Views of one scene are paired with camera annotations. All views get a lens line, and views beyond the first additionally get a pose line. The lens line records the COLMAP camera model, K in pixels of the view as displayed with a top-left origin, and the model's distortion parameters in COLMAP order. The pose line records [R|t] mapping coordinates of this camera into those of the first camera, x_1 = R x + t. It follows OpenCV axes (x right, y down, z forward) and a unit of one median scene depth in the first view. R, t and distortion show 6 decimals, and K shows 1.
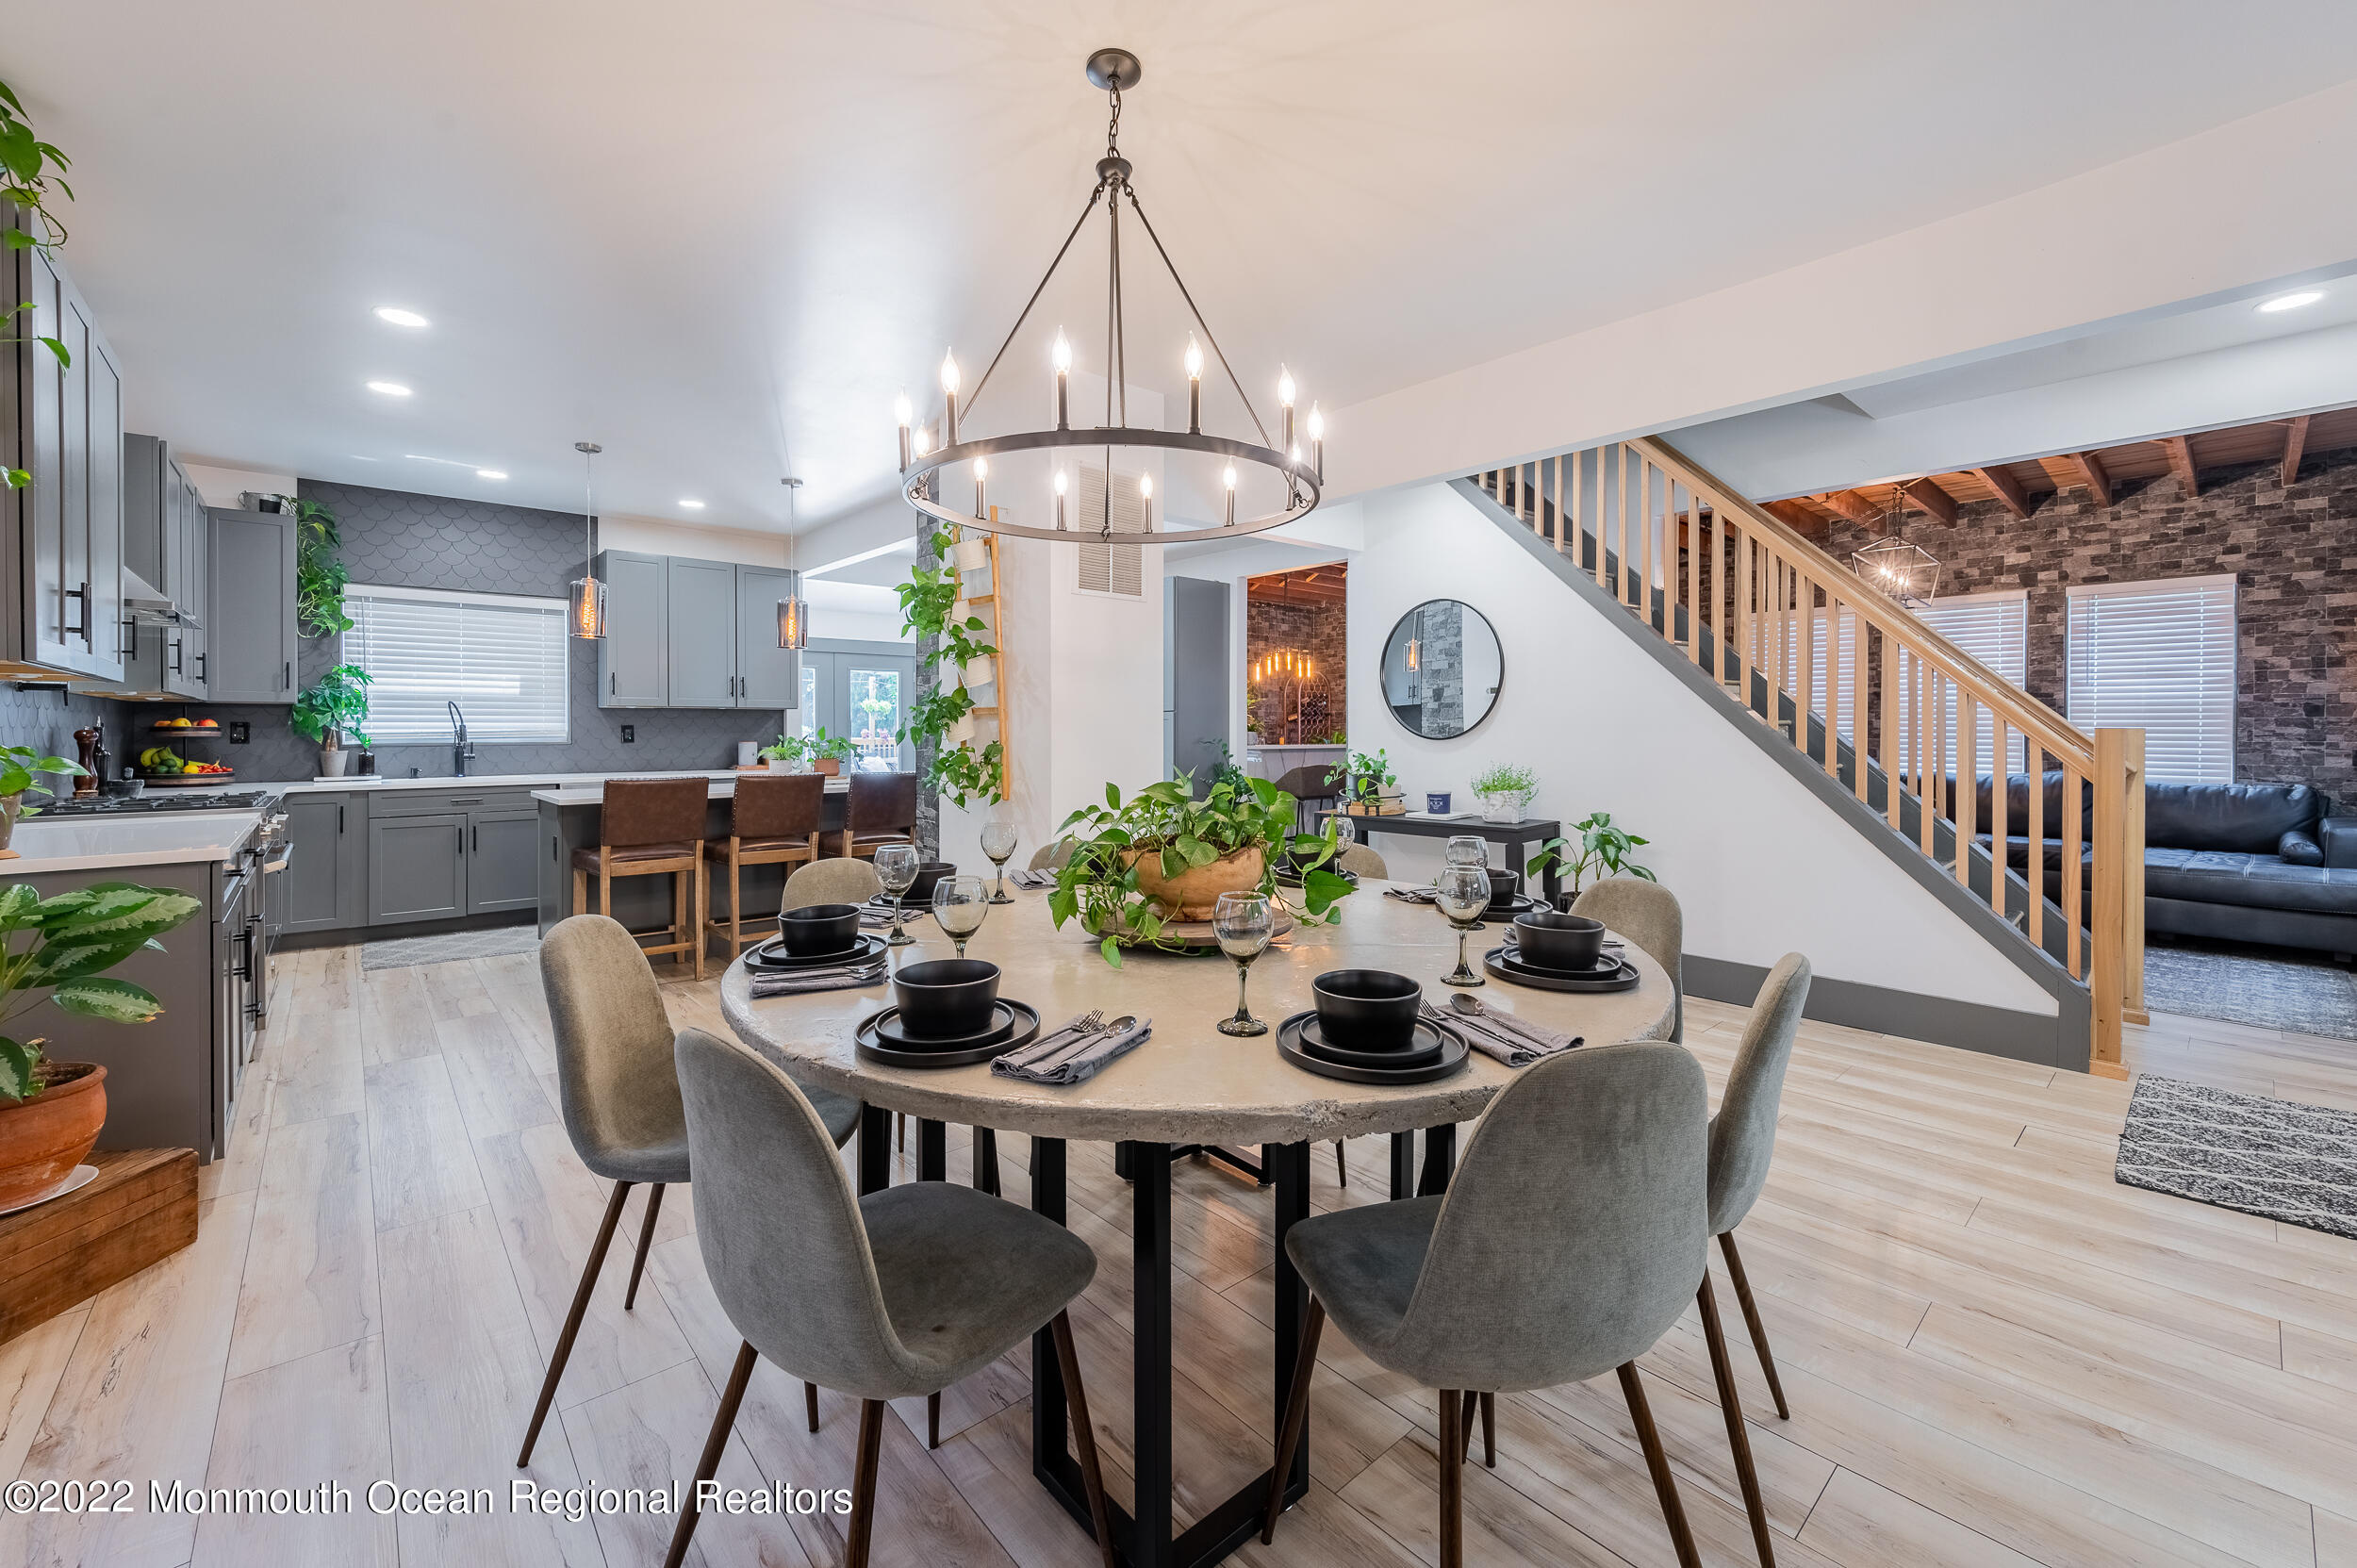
lens RADIAL K [[940.7, 0, 1156.6], [0, 940.7, 726.3], [0, 0, 1]] dist [0.006886, -0.000374]
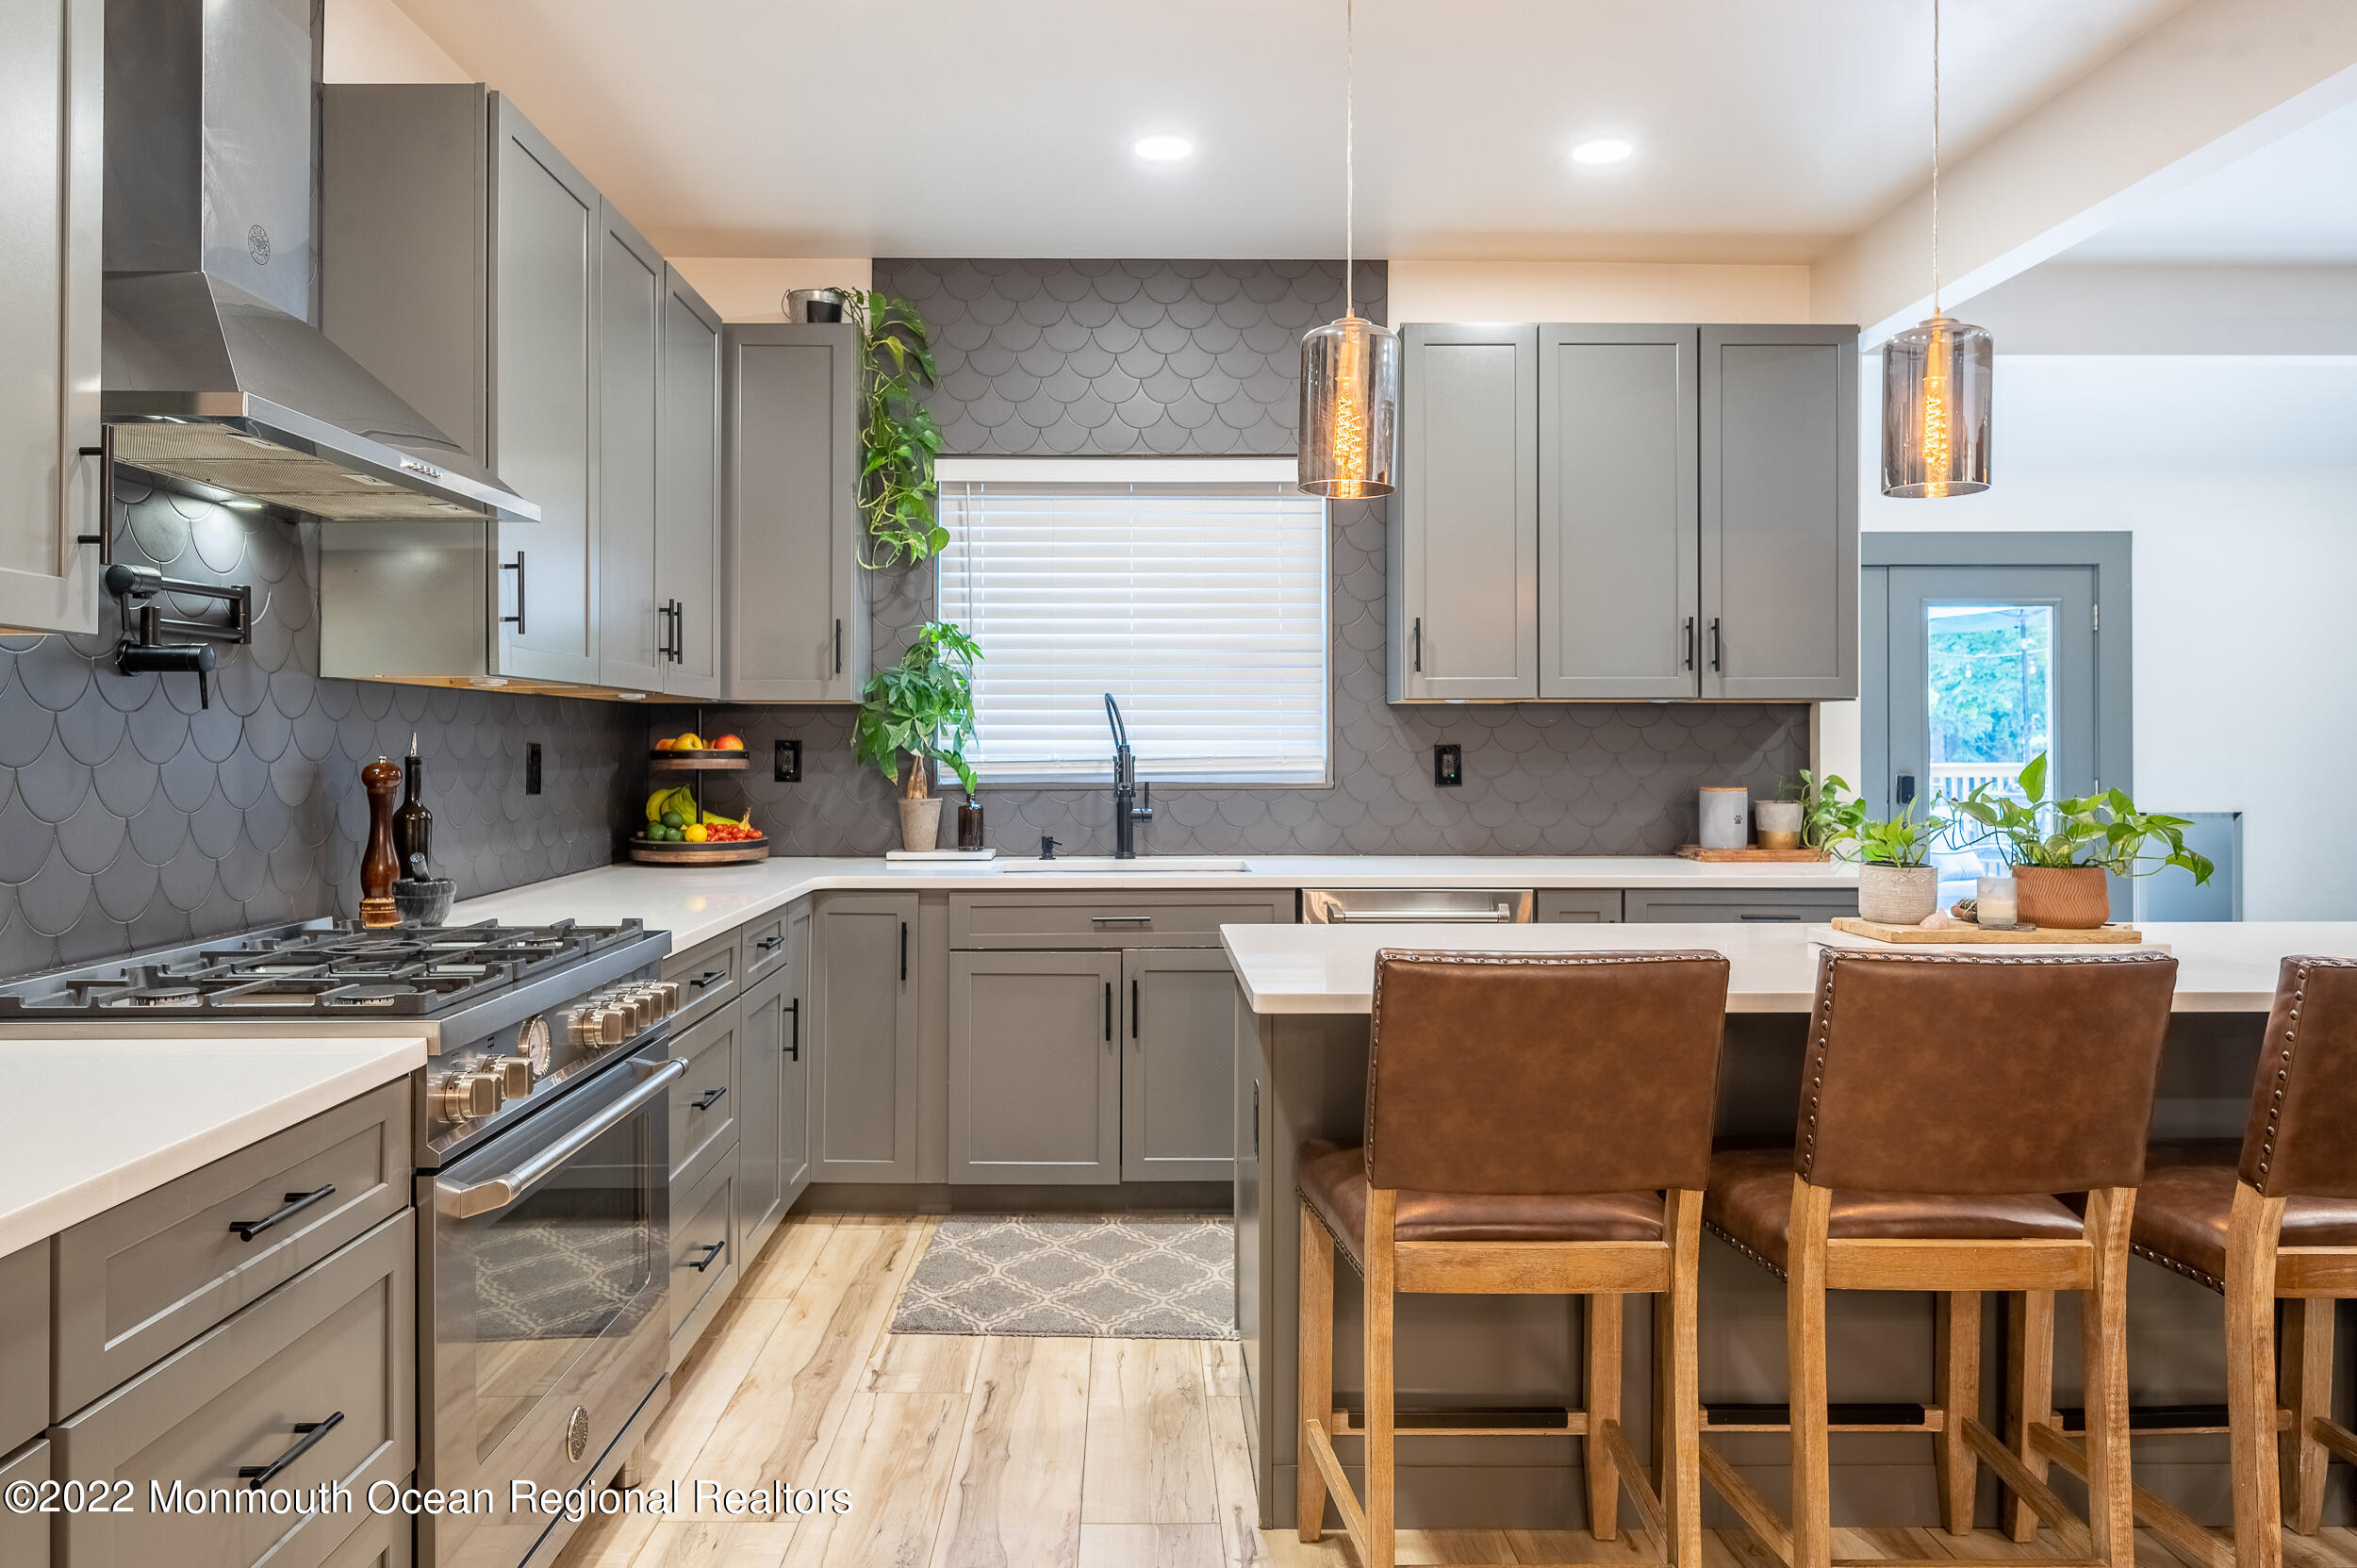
lens RADIAL K [[1559.6, 0, 1149.2], [0, 1559.6, 755.2], [0, 0, 1]] dist [0.003657, -0.002021]
pose [[0.765456, 0.006786, -0.643453, -0.258940], [0.001102, 0.999929, 0.011856, -0.006003], [0.643488, -0.009784, 0.765394, 0.459164]]
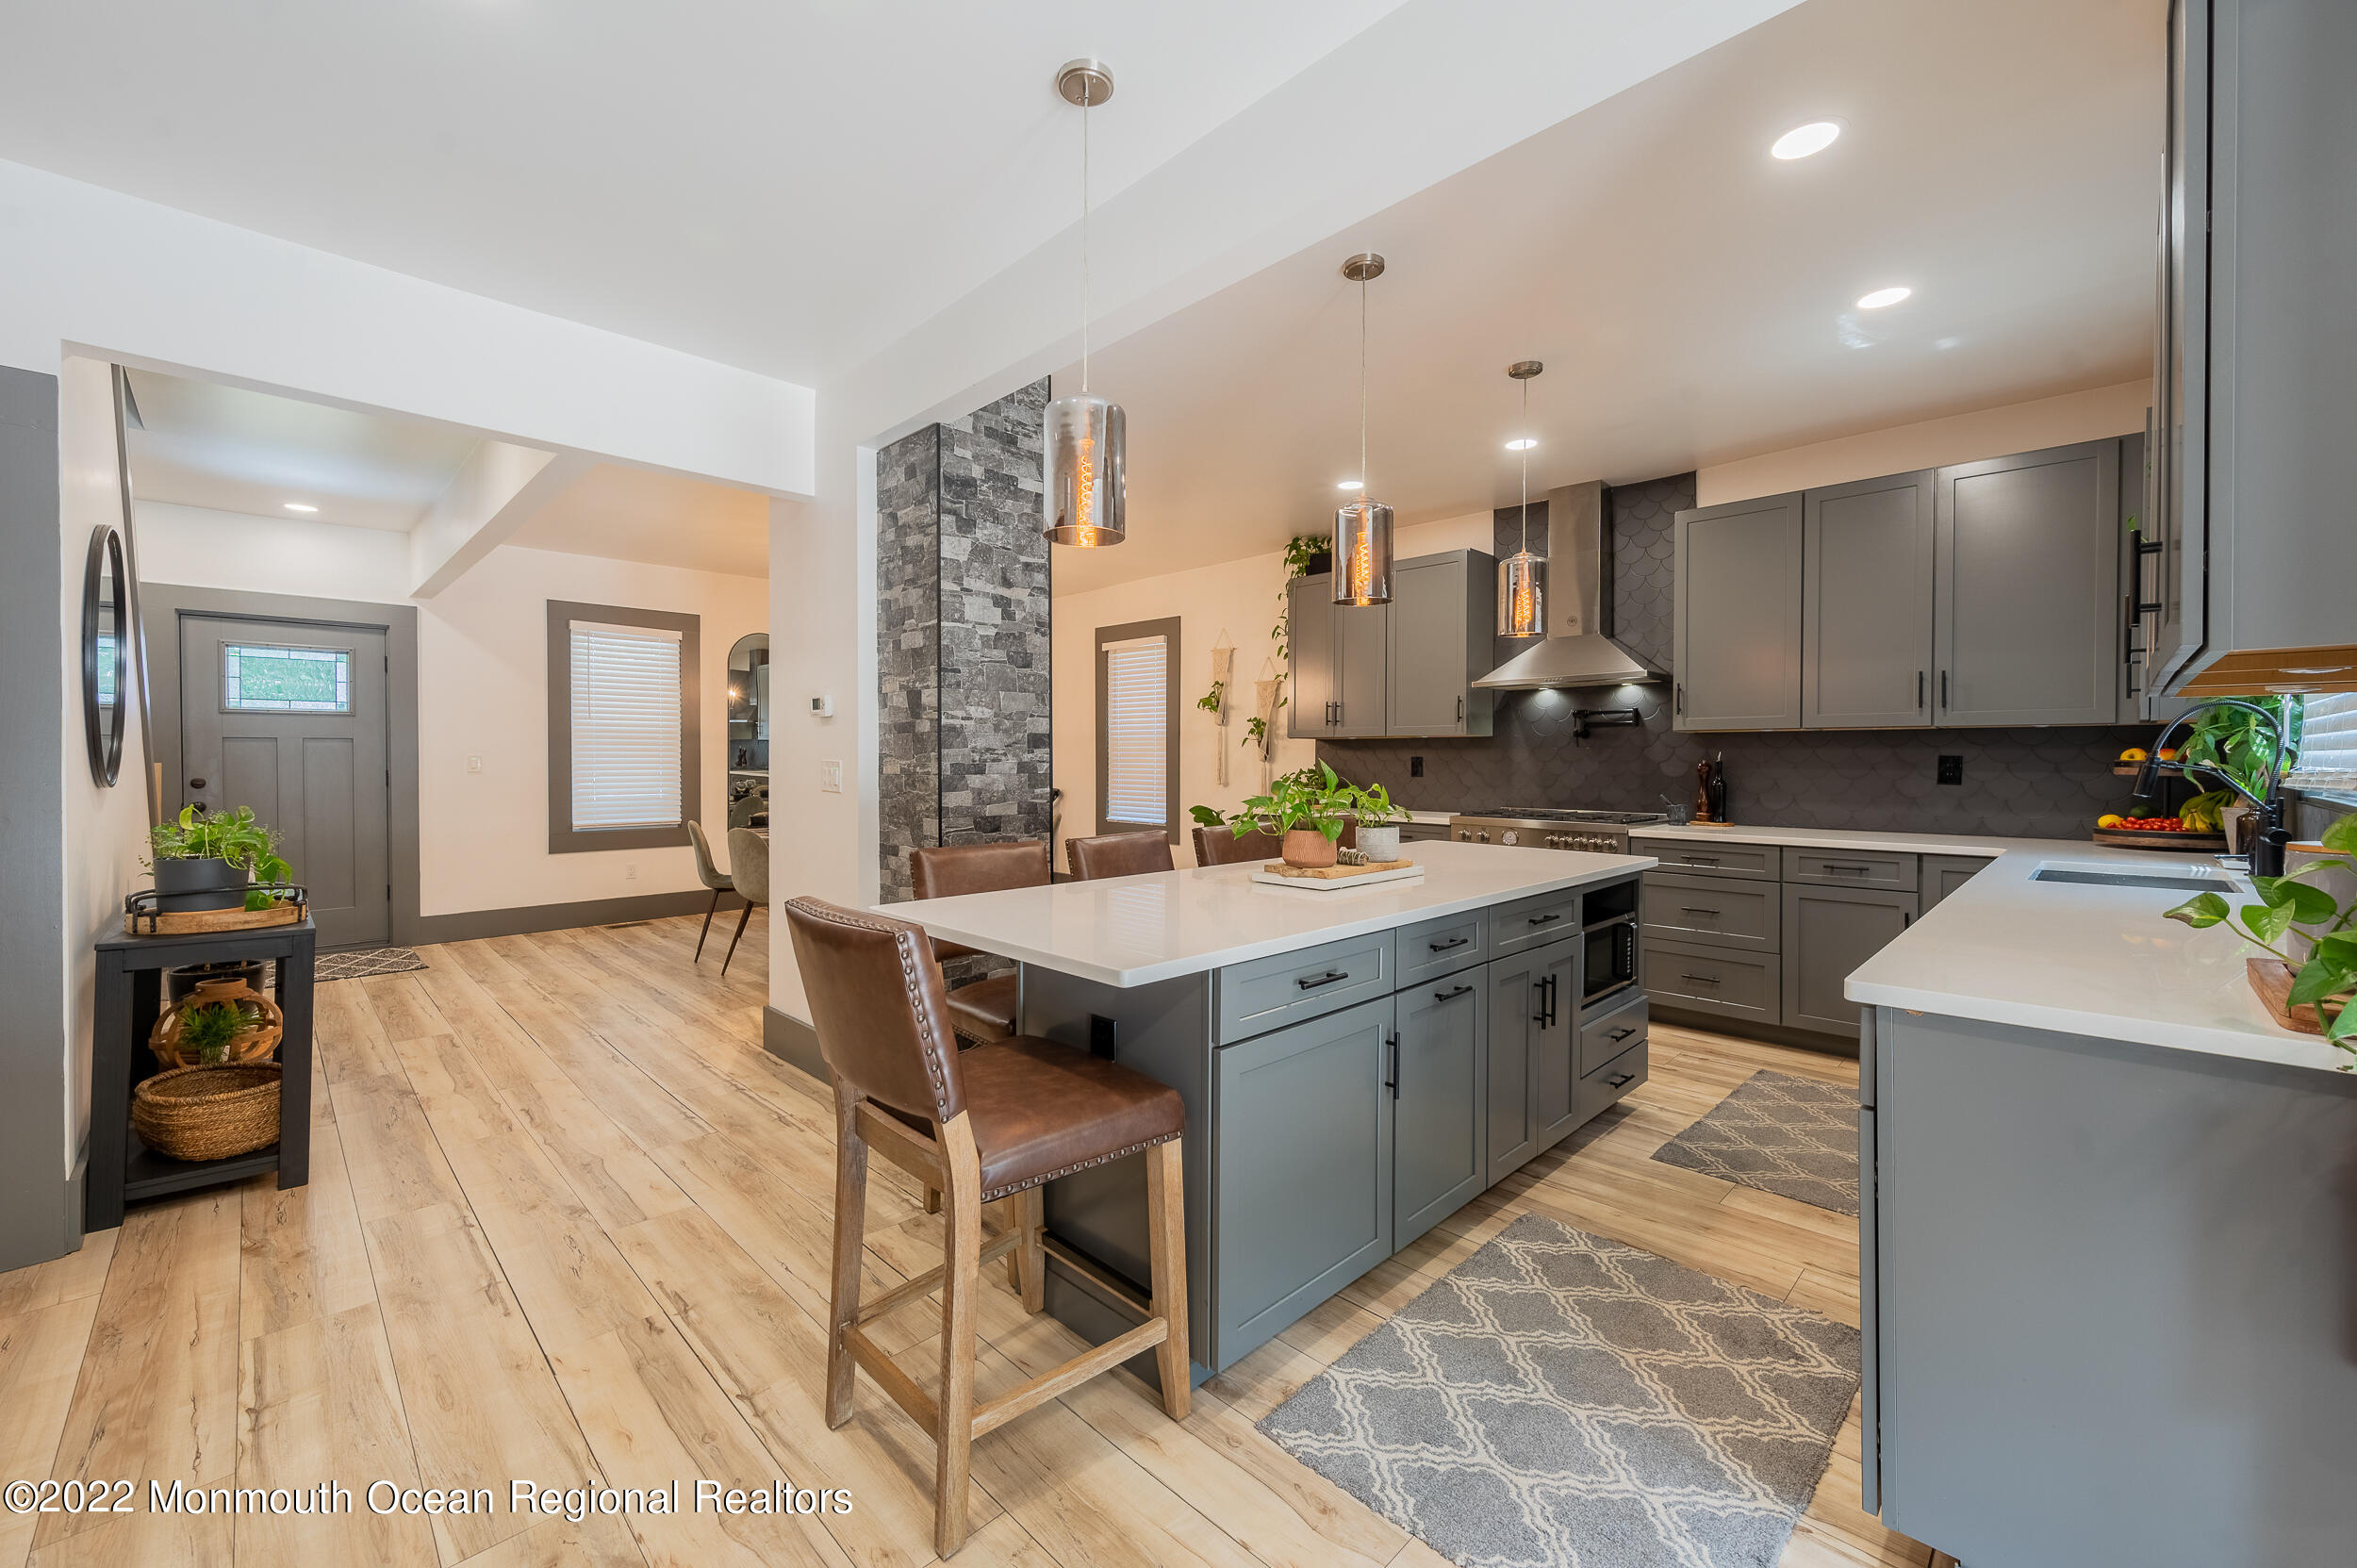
lens RADIAL K [[940.7, 0, 1163.7], [0, 940.7, 769.2], [0, 0, 1]] dist [0.006886, -0.000374]
pose [[-0.998253, 0.001169, -0.059078, -0.254093], [0.000656, 0.999962, 0.008708, -0.000141], [0.059086, 0.008654, -0.998215, 1.485311]]
